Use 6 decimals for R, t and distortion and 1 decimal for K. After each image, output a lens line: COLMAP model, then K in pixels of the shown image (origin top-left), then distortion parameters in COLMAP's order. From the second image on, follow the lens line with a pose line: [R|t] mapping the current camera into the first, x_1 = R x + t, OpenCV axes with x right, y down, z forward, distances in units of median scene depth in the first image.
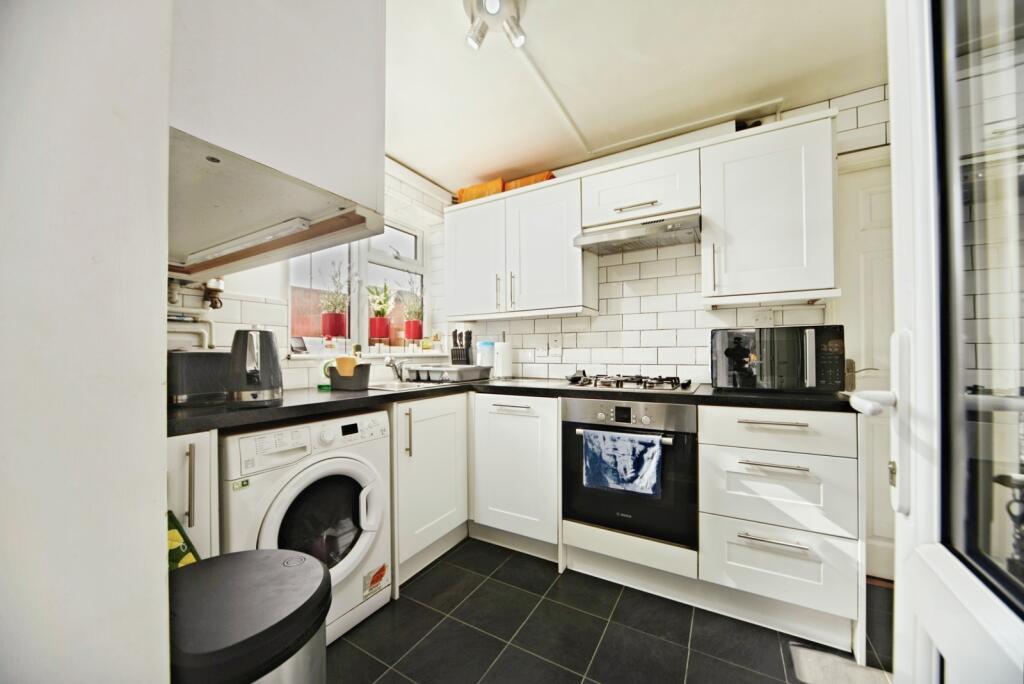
lens RADIAL K [[370.0, 0, 512.0], [0, 370.0, 342.0], [0, 0, 1]] dist [-0.000493, -0.000018]
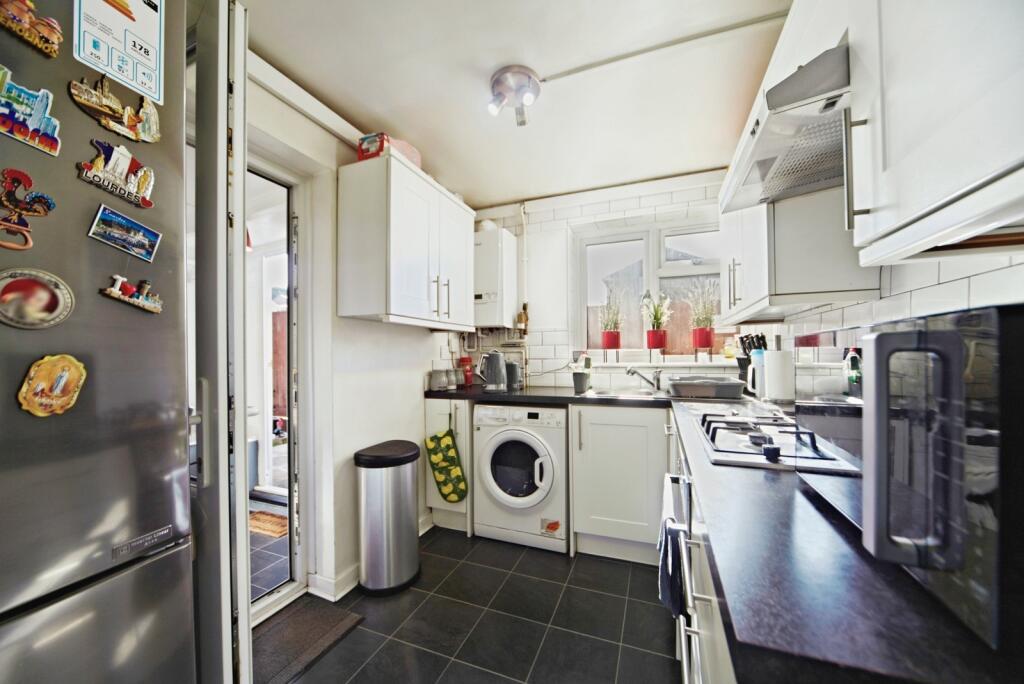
lens RADIAL K [[370.0, 0, 512.0], [0, 370.0, 342.0], [0, 0, 1]] dist [-0.000493, -0.000018]
pose [[0.154918, -0.022429, -0.987673, 1.028441], [0.043327, 0.998935, -0.015889, -0.044262], [0.986977, -0.040332, 0.155725, 0.676836]]
